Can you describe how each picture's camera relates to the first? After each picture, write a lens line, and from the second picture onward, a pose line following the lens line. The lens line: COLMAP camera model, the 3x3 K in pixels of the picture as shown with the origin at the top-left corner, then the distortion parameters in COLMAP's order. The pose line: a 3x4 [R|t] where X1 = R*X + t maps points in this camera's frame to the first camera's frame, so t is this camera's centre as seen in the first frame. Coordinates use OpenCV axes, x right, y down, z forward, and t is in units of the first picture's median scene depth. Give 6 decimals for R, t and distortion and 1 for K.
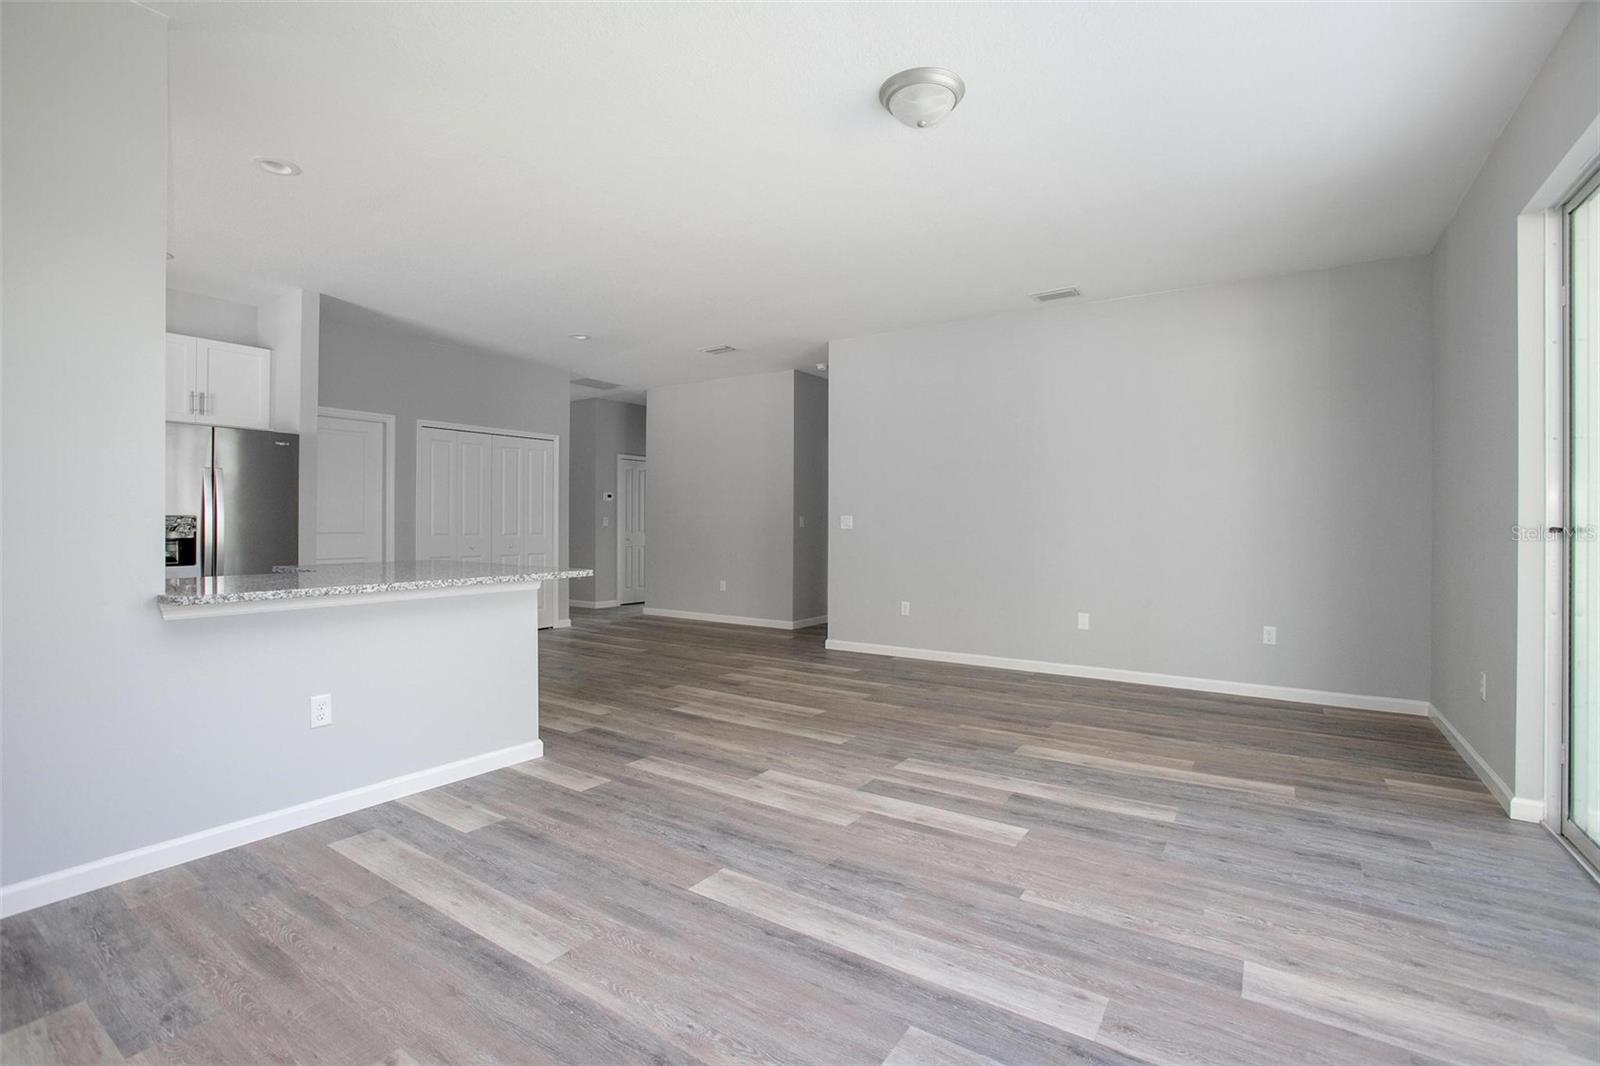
lens RADIAL K [[729.2, 0, 800.6], [0, 729.2, 526.7], [0, 0, 1]] dist [-0.056693, 0.017688]
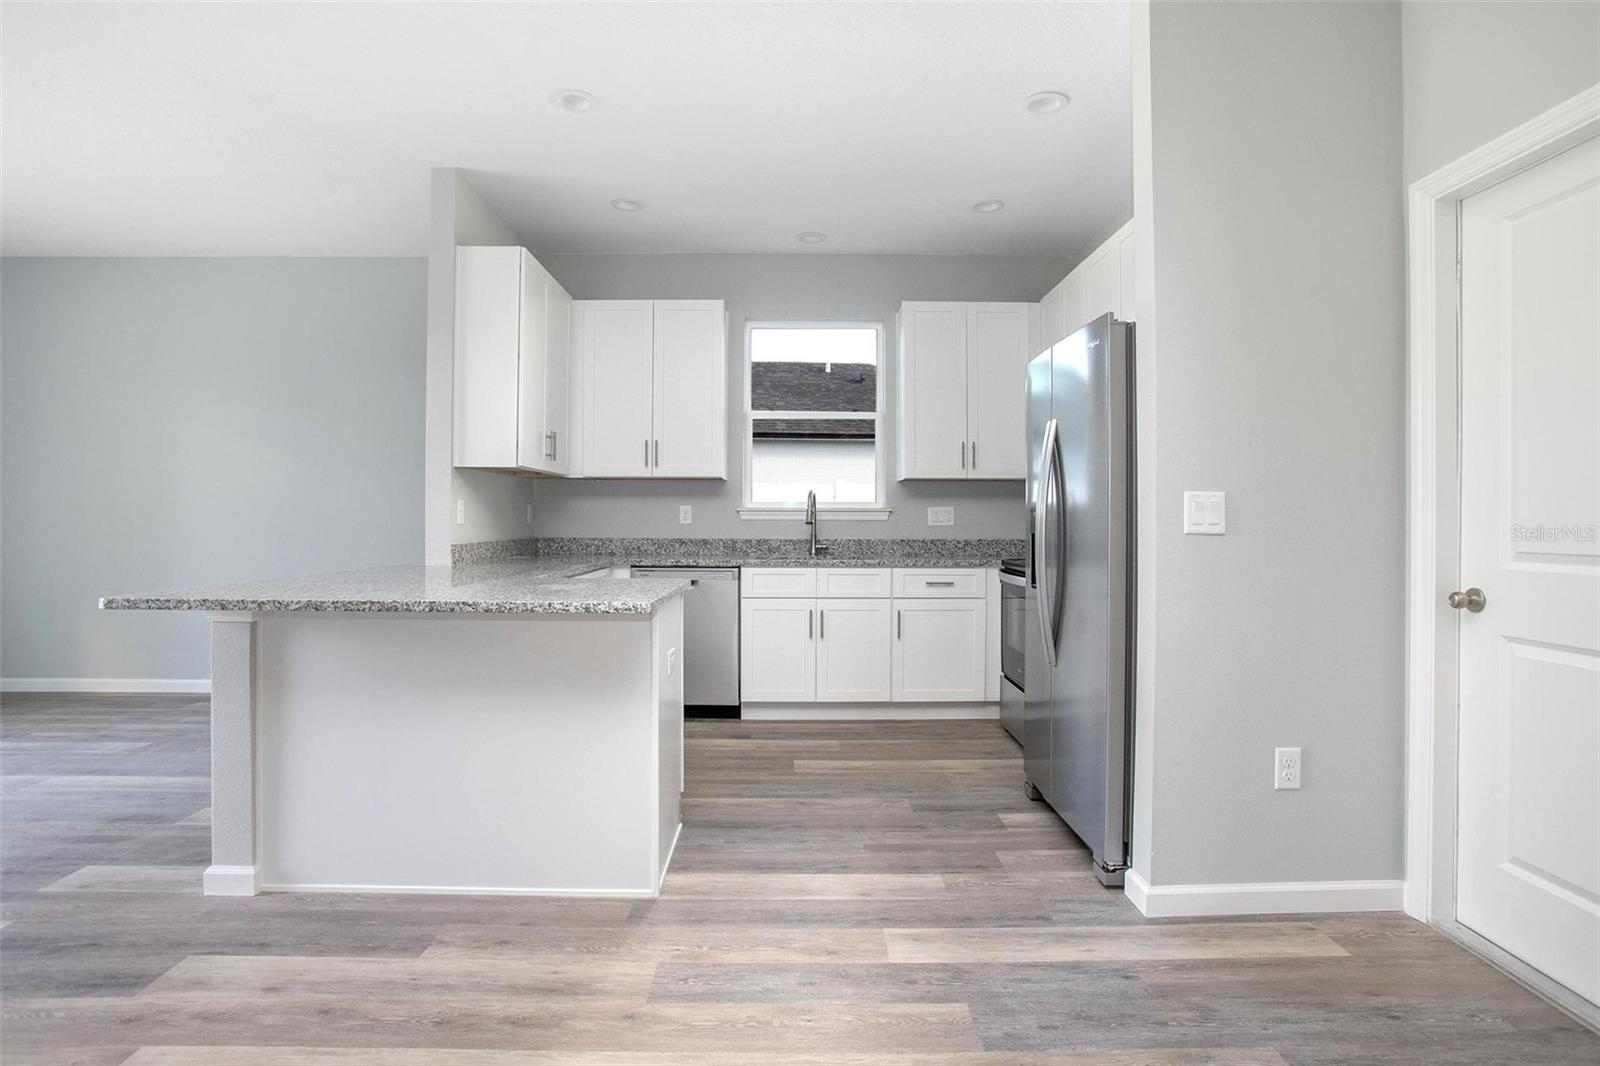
lens RADIAL K [[811.5, 0, 792.8], [0, 811.5, 529.0], [0, 0, 1]] dist [-0.020940, 0.008396]
pose [[-0.832801, -0.000786, -0.553572, -0.457356], [-0.008460, 0.999900, 0.011307, -0.004232], [0.553508, 0.014099, -0.832724, 2.115381]]
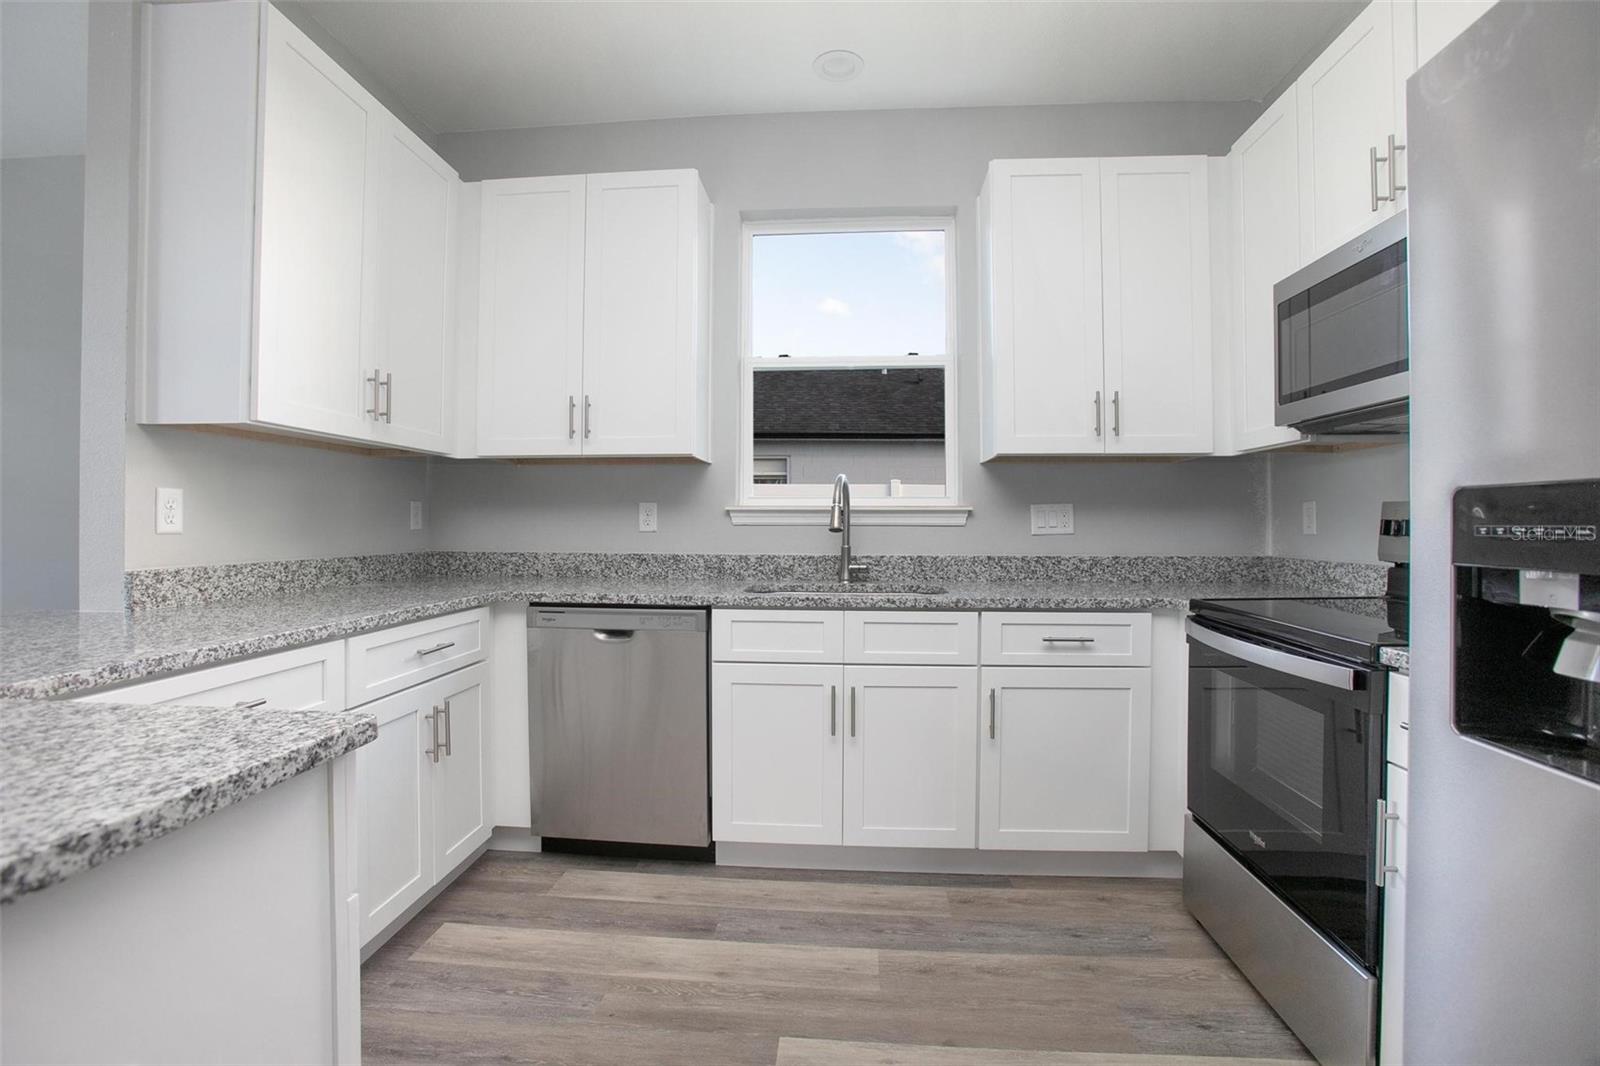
lens RADIAL K [[729.2, 0, 796.1], [0, 729.2, 525.2], [0, 0, 1]] dist [-0.056693, 0.017688]
pose [[-0.875095, -0.006551, -0.483906, -0.906504], [-0.008397, 0.999963, 0.001647, -0.005257], [0.483878, 0.005504, -0.875118, 1.539075]]
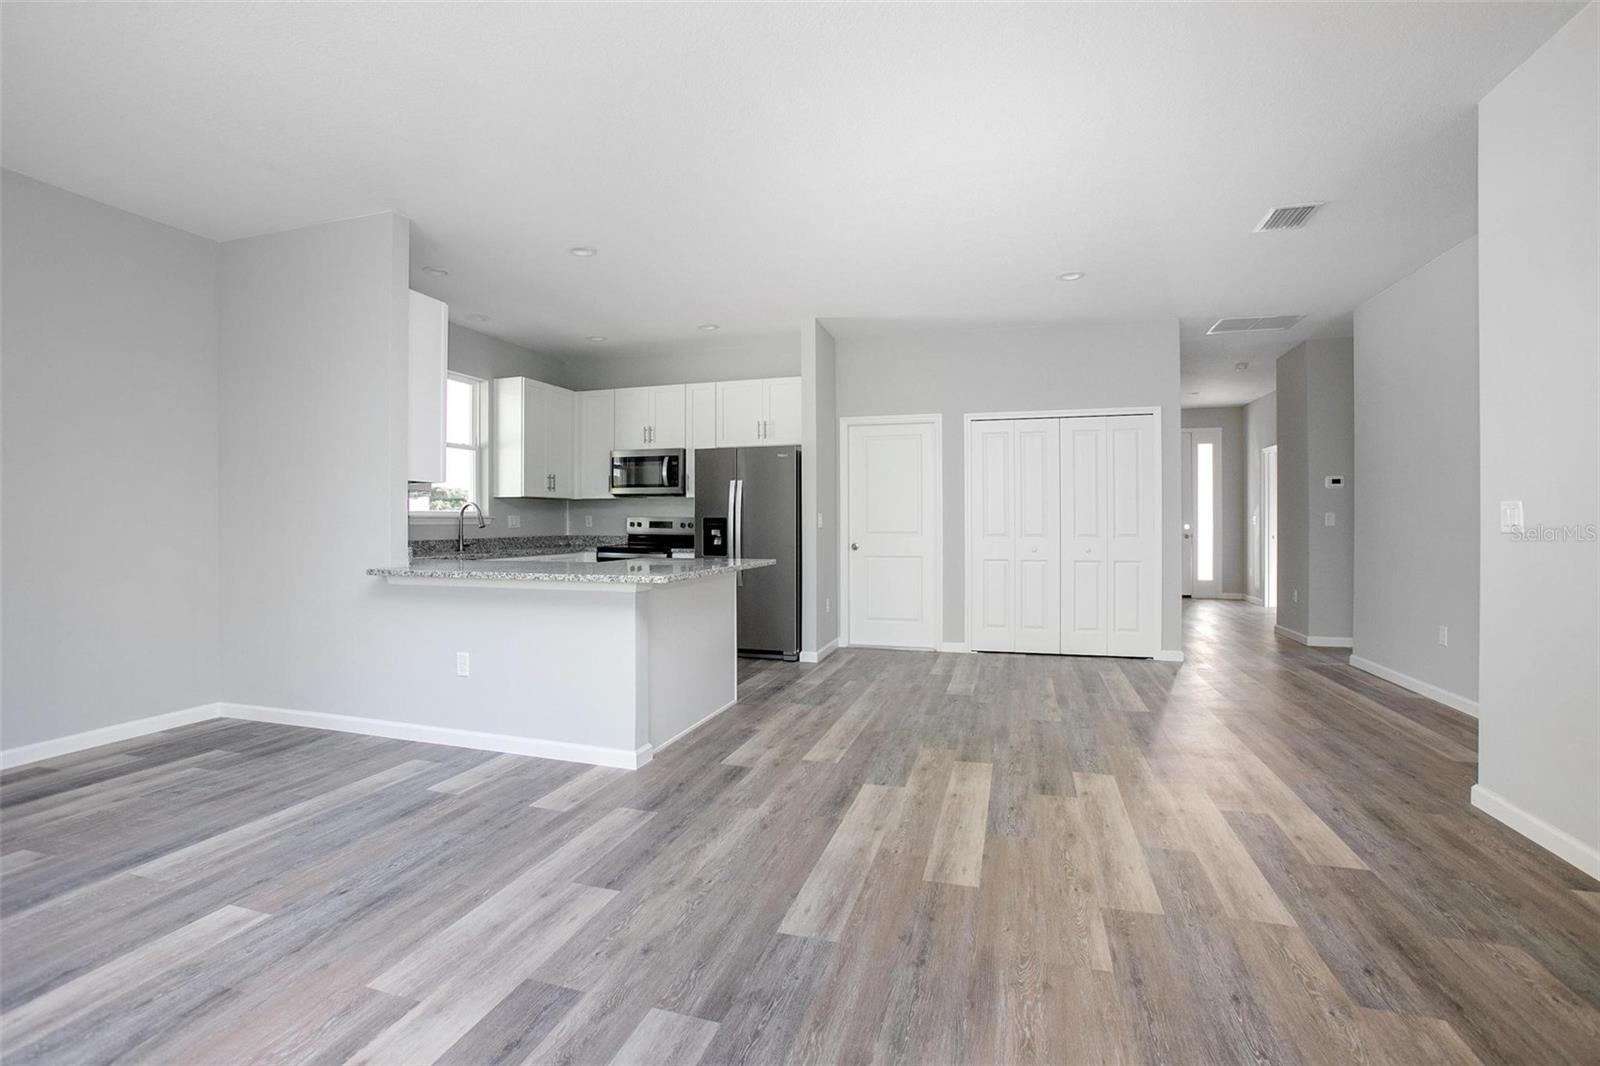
lens RADIAL K [[729.2, 0, 798.9], [0, 729.2, 530.0], [0, 0, 1]] dist [-0.056693, 0.017688]
pose [[0.289443, 0.005595, -0.957179, 0.700312], [-0.001789, 0.999984, 0.005304, -0.000506], [0.957194, 0.000177, 0.289448, 1.068176]]
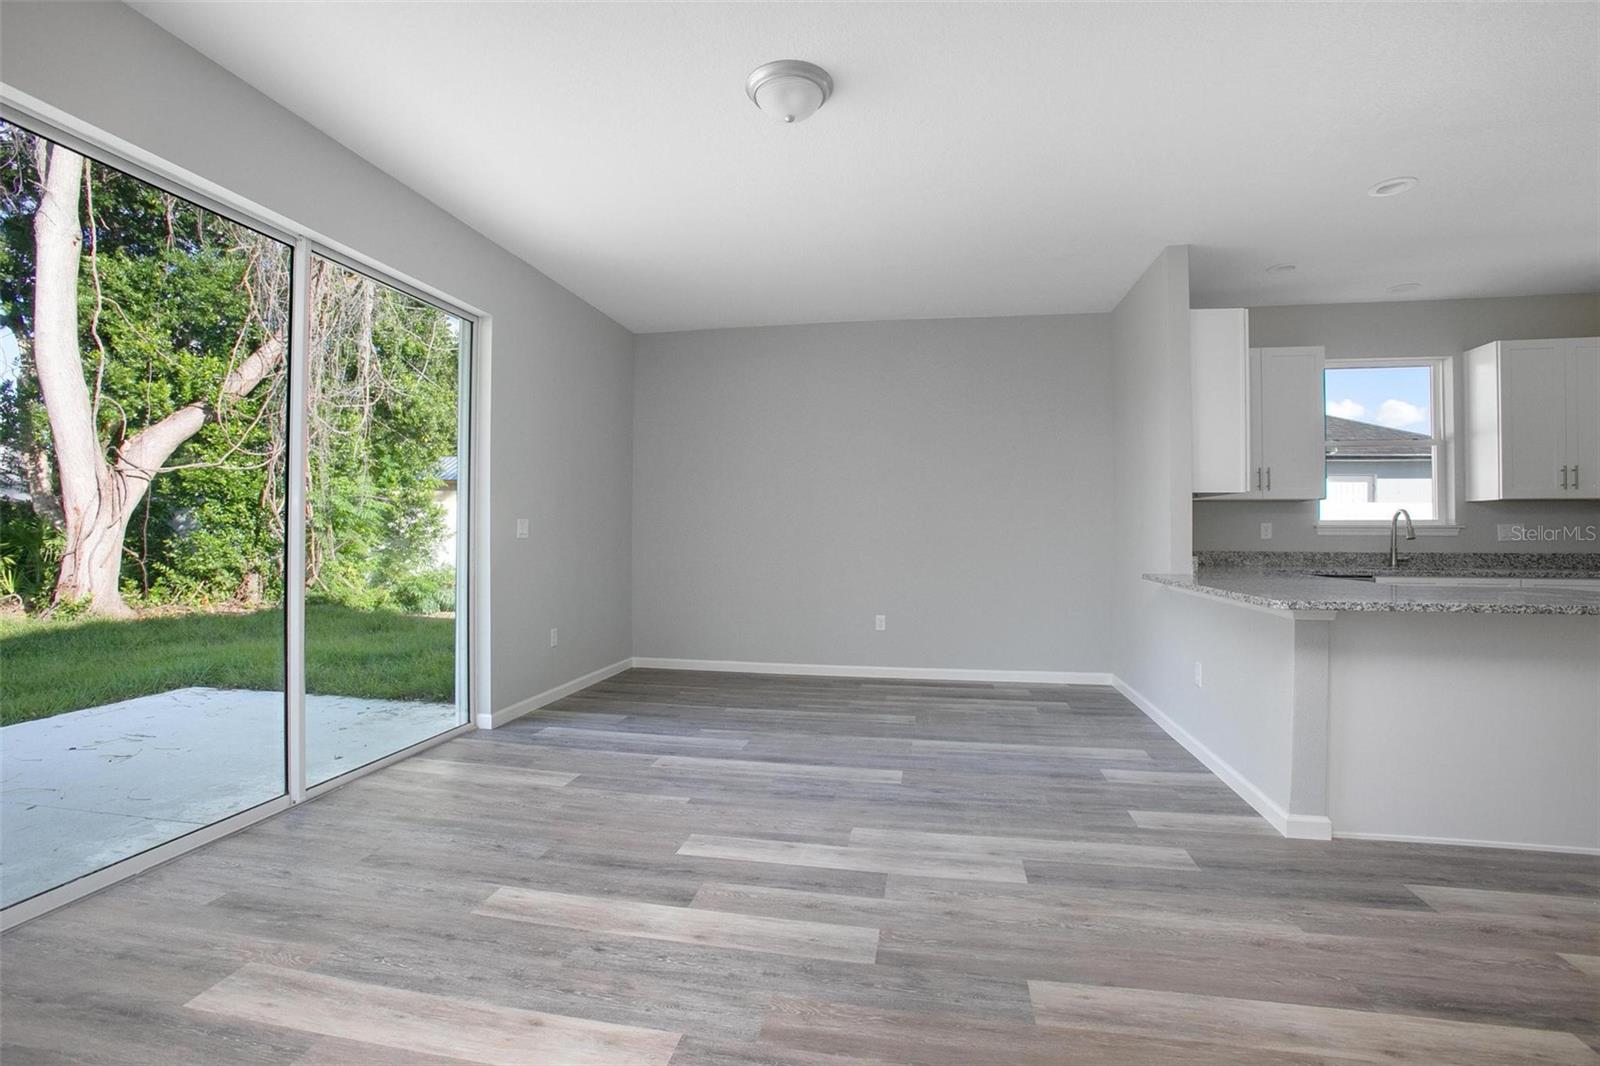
lens RADIAL K [[729.2, 0, 796.6], [0, 729.2, 517.6], [0, 0, 1]] dist [-0.056693, 0.017688]
pose [[-0.921172, -0.014944, -0.388868, 0.483891], [-0.008956, 0.999812, -0.017207, -0.004919], [0.389052, -0.012368, -0.921133, 1.718310]]
